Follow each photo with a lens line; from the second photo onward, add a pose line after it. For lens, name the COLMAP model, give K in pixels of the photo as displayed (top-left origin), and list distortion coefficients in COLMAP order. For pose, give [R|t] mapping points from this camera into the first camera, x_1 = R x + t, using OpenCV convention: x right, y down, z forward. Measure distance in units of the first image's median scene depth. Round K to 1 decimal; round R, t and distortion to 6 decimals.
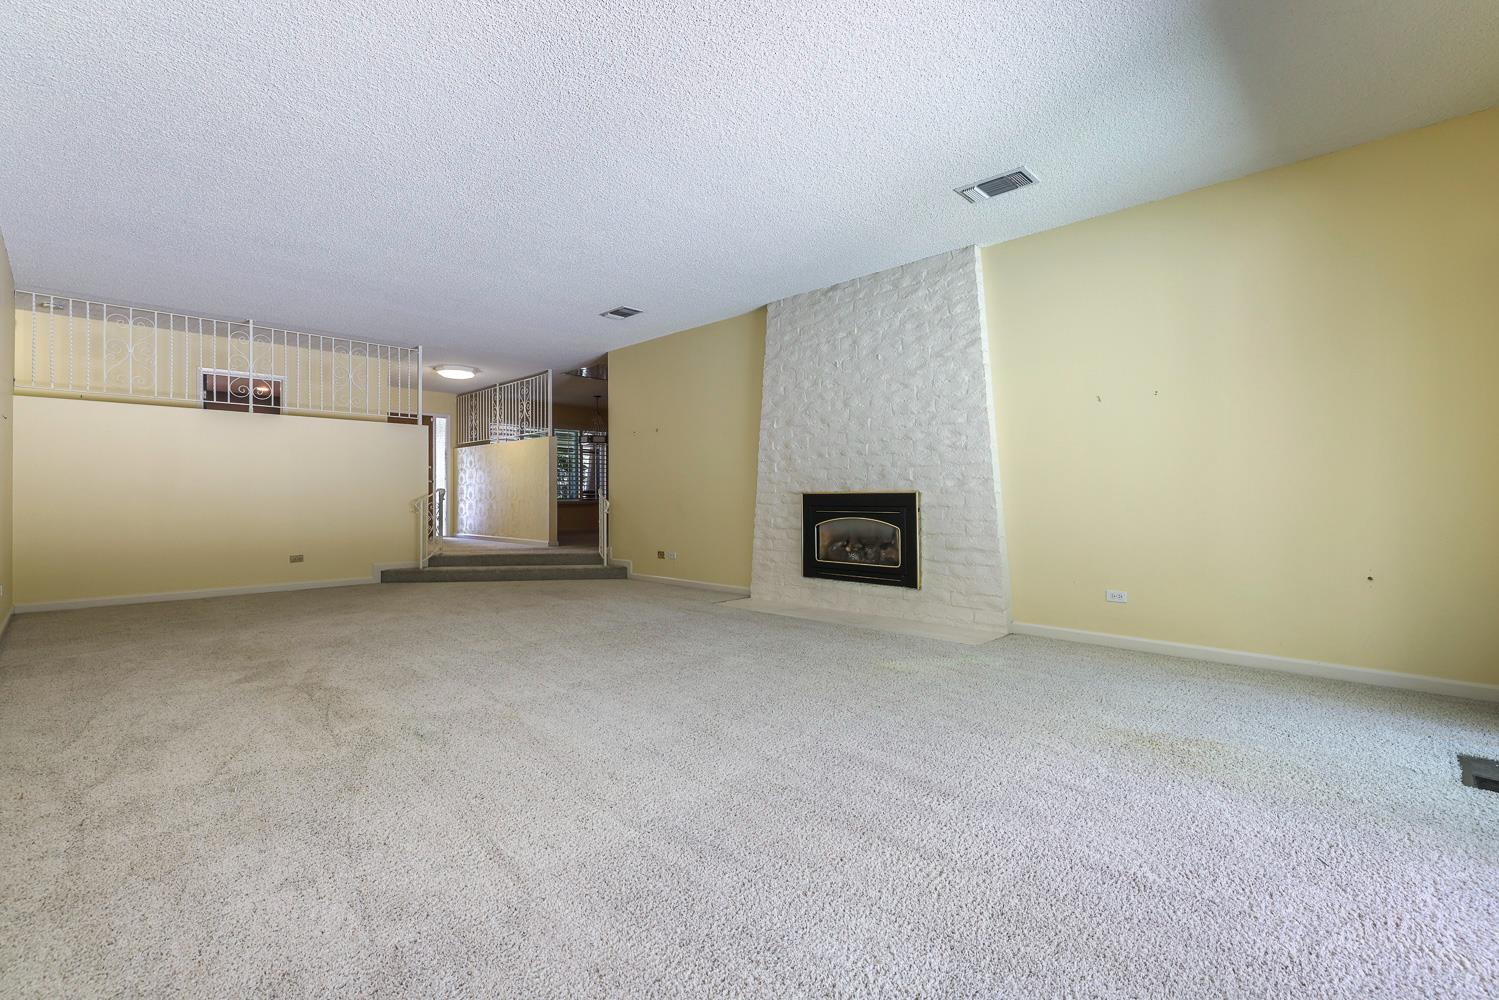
lens RADIAL K [[667.6, 0, 751.8], [0, 667.6, 495.7], [0, 0, 1]] dist [-0.000168, 0.000001]
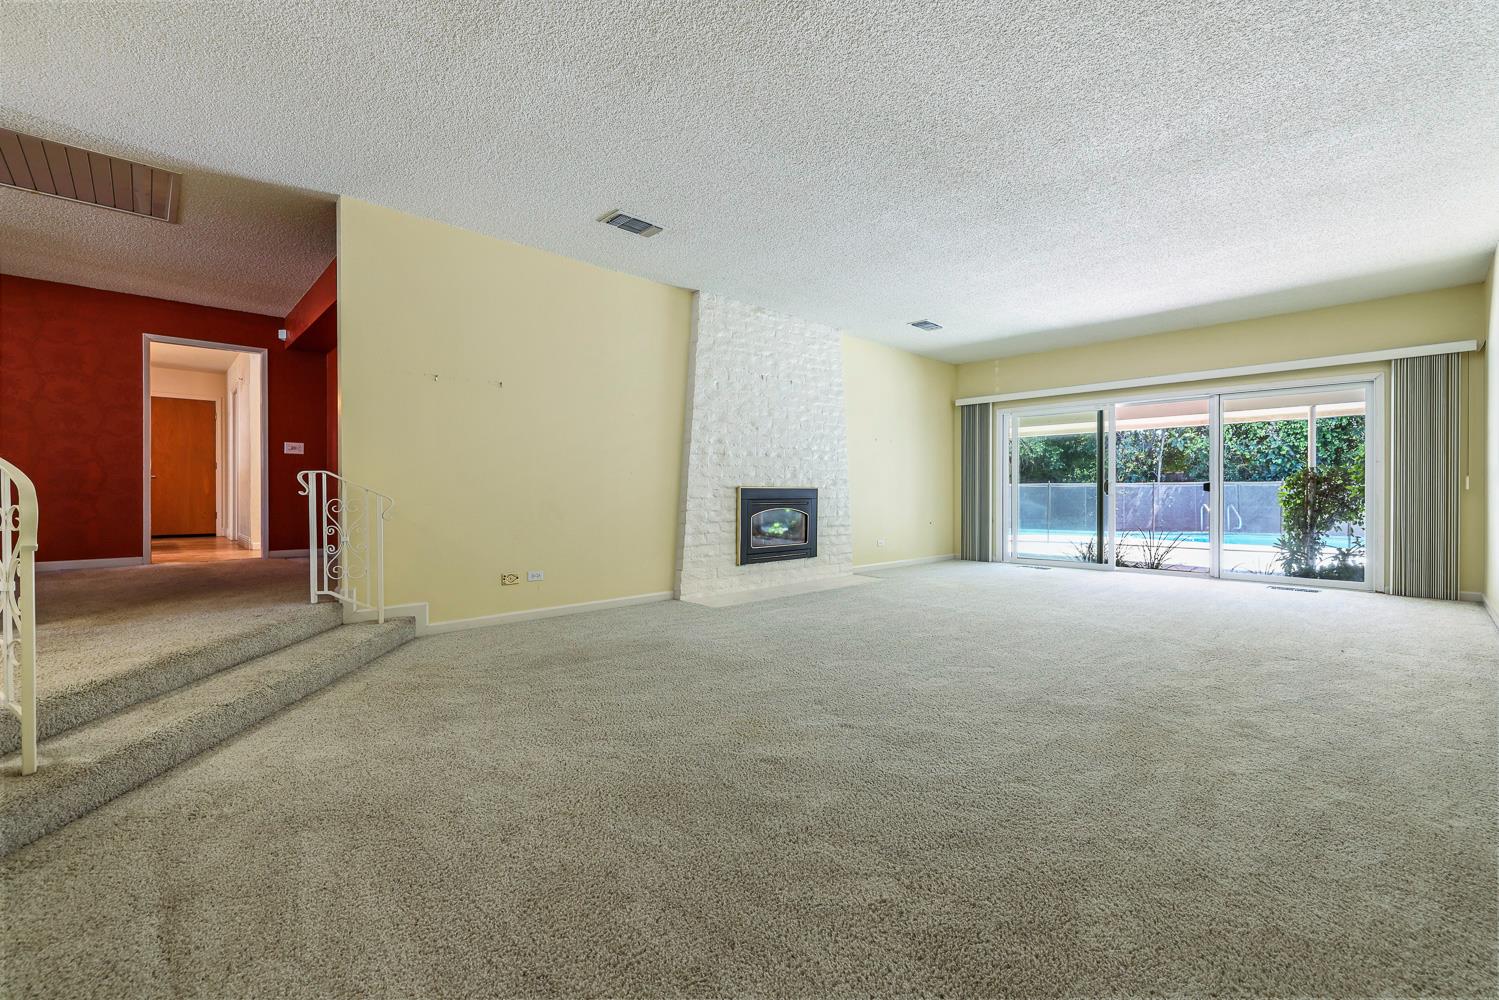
lens RADIAL K [[634.4, 0, 752.3], [0, 634.4, 496.6], [0, 0, 1]] dist [-0.001142, -0.000194]
pose [[0.027655, -0.003225, 0.999612, -0.962940], [-0.002144, 0.999992, 0.003285, 0.007430], [-0.999615, -0.002234, 0.027648, 0.971766]]
